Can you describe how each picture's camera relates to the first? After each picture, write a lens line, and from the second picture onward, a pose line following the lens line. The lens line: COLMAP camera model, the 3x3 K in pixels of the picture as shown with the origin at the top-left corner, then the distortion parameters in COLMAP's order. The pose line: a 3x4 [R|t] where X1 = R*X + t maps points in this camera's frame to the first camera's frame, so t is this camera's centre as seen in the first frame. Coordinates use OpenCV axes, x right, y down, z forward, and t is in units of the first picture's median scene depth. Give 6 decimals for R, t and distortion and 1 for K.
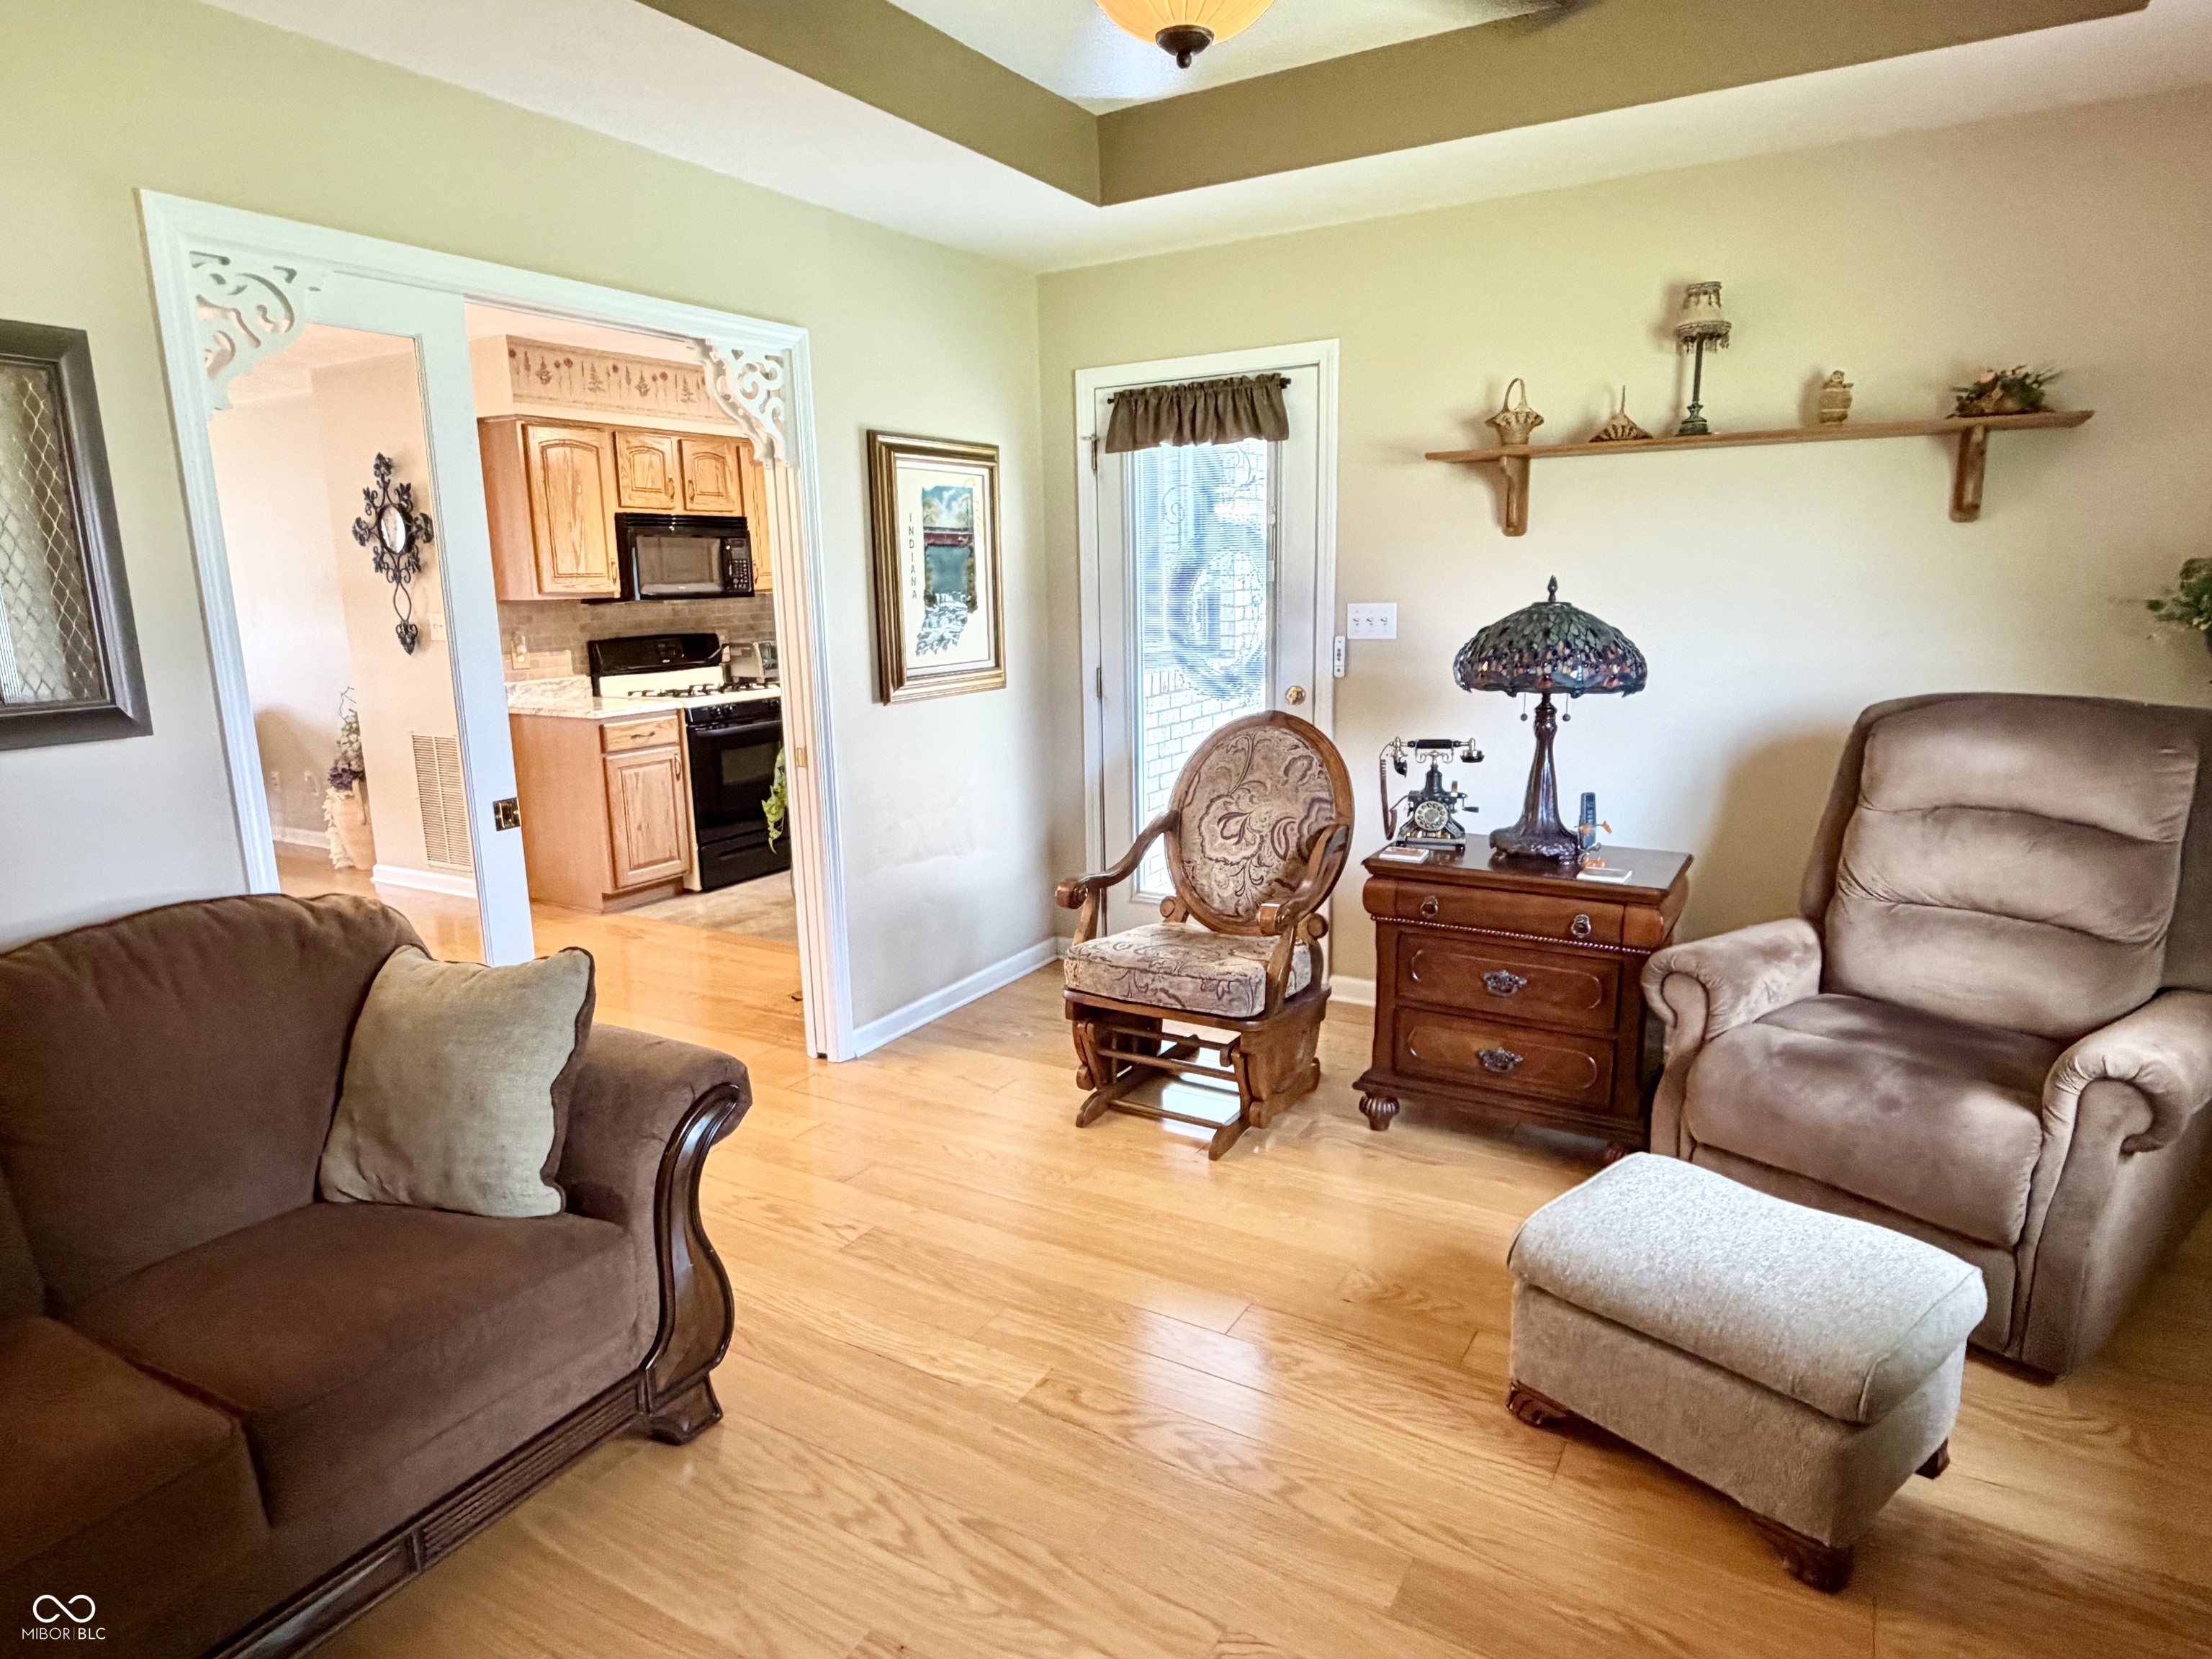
lens RADIAL K [[1291.6, 0, 1087.8], [0, 1291.6, 833.7], [0, 0, 1]] dist [-0.001684, 0.002030]
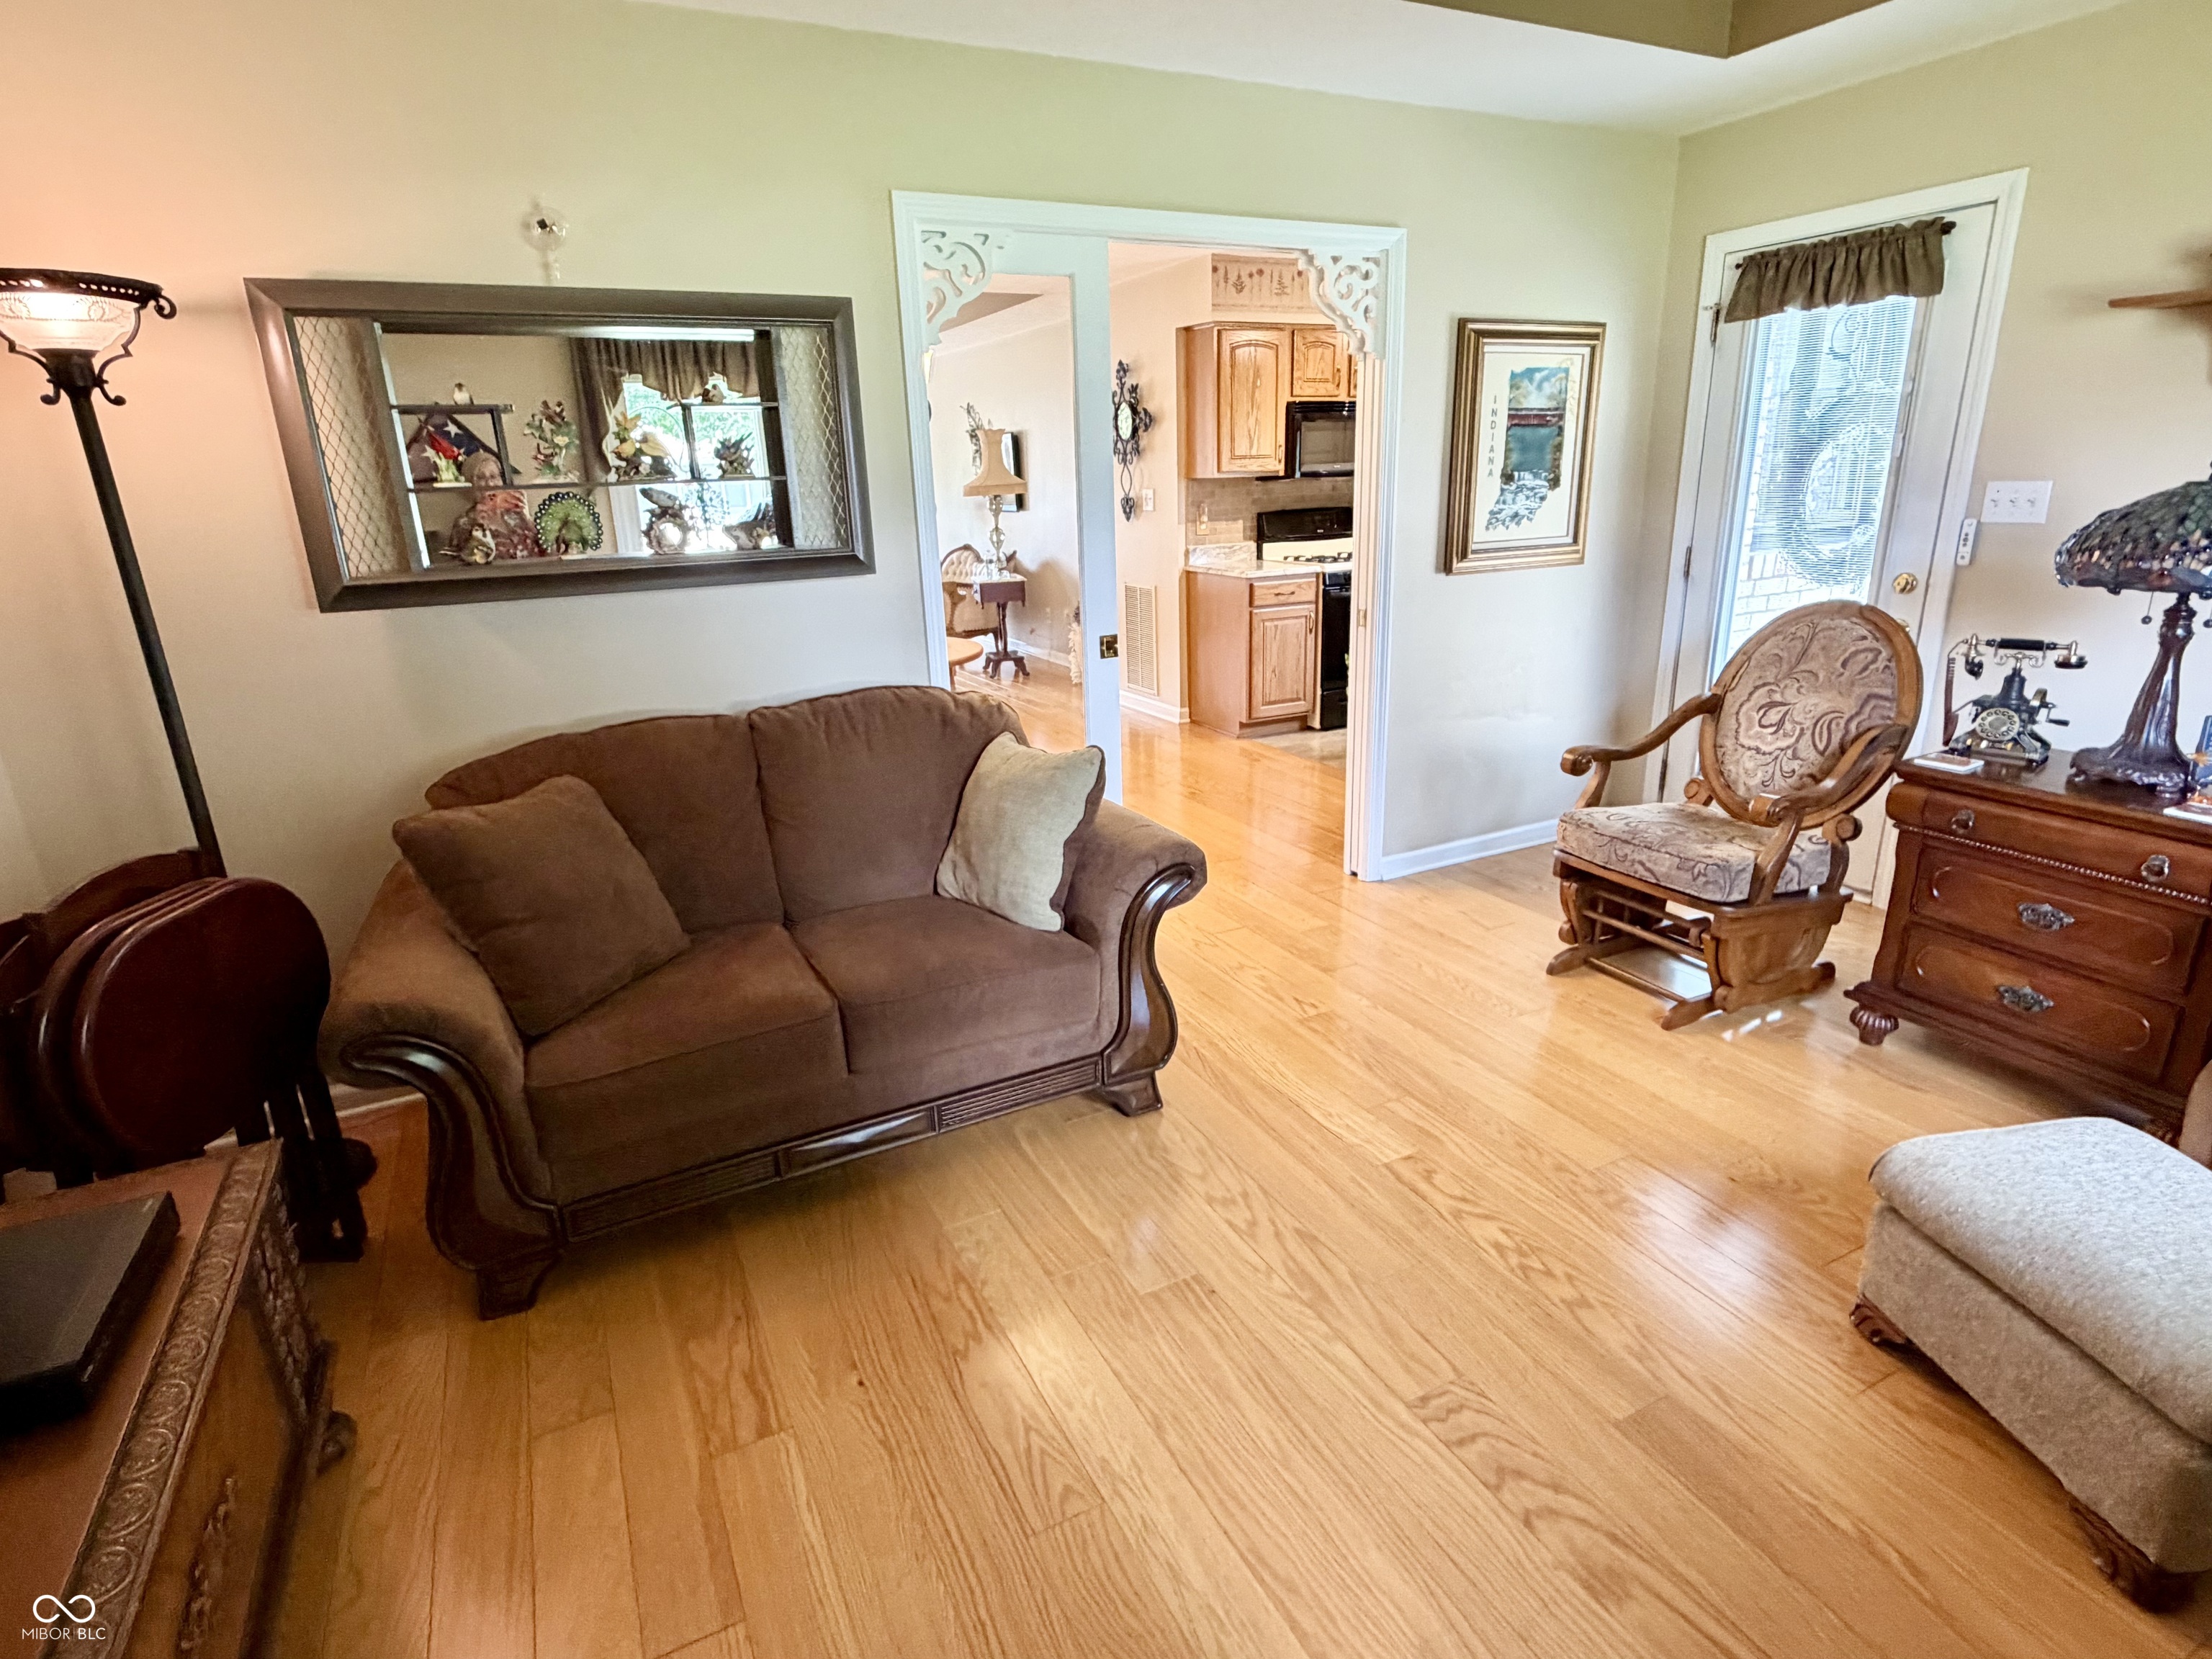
lens RADIAL K [[1143.1, 0, 1098.3], [0, 1143.1, 827.0], [0, 0, 1]] dist [-0.000590, 0.000289]
pose [[0.845682, 0.153827, -0.511037, 0.119179], [-0.091601, 0.985187, 0.144967, -0.001036], [0.525767, -0.075784, 0.847246, -0.010917]]
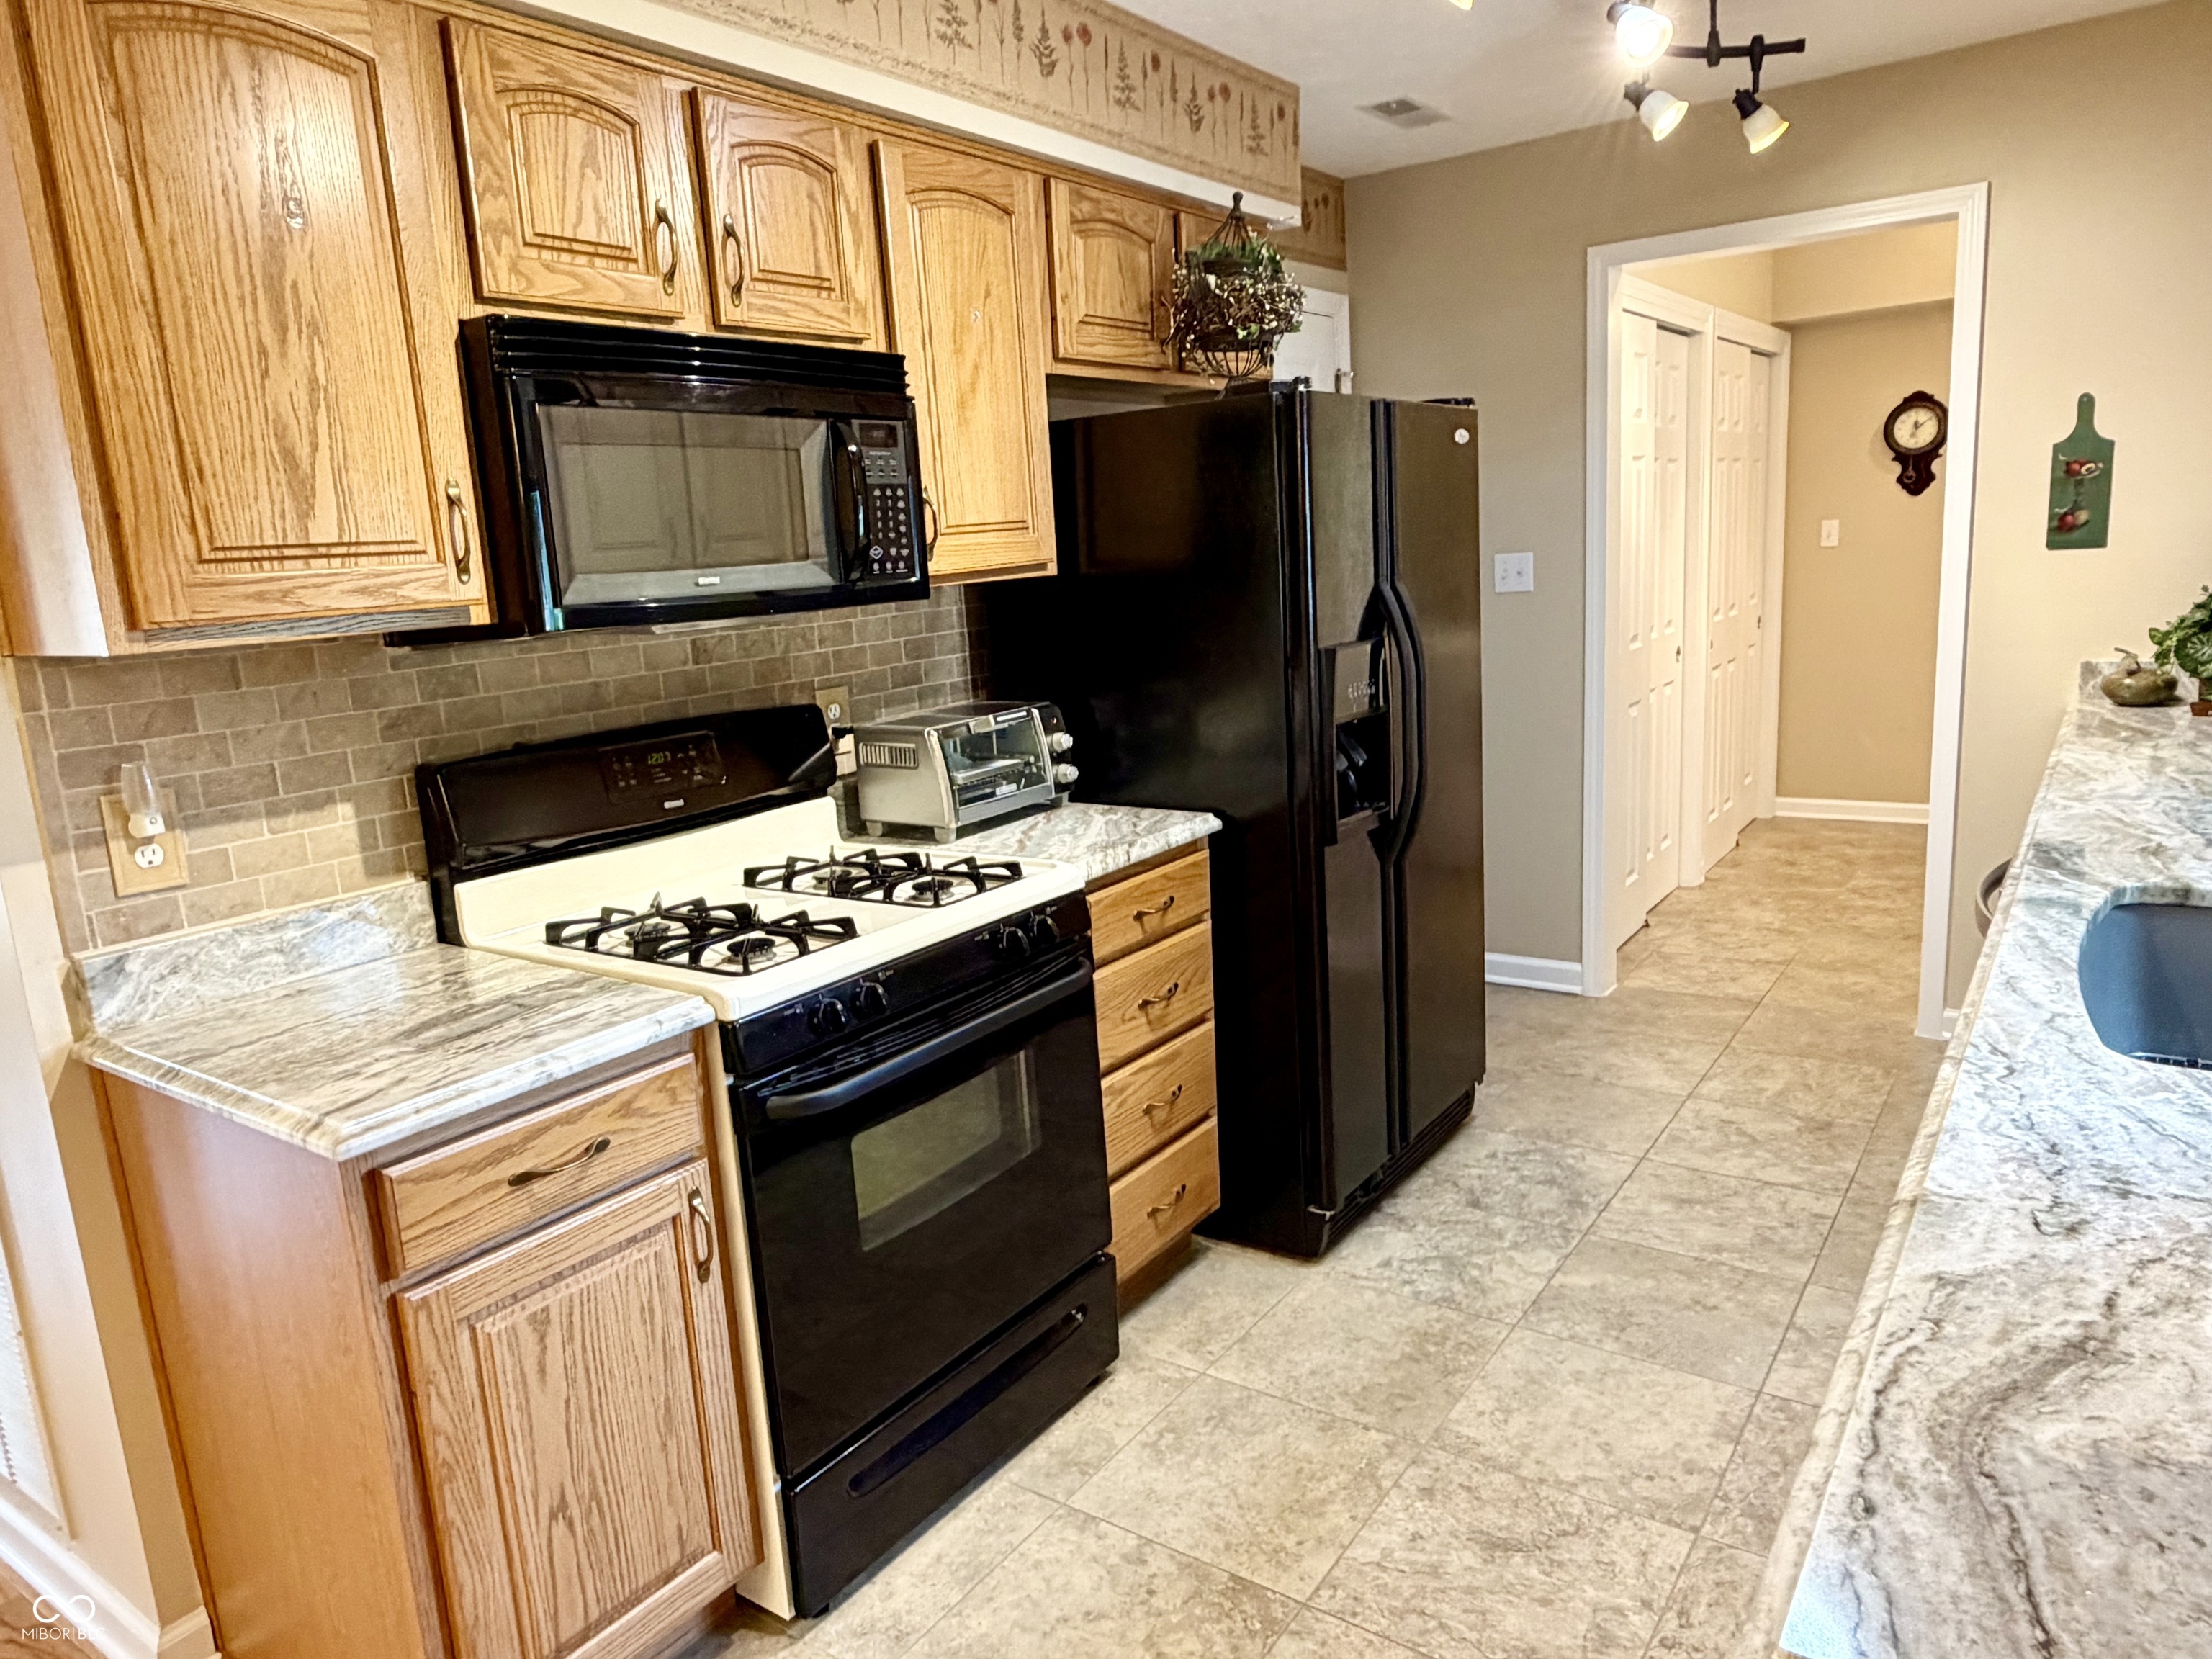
lens RADIAL K [[1459.6, 0, 1091.2], [0, 1459.6, 827.6], [0, 0, 1]] dist [-0.007404, 0.002501]
pose [[0.996147, -0.024534, -0.084197, -0.298798], [0.024127, 0.999692, -0.005843, -0.194011], [0.084315, 0.003789, 0.996432, 1.008327]]
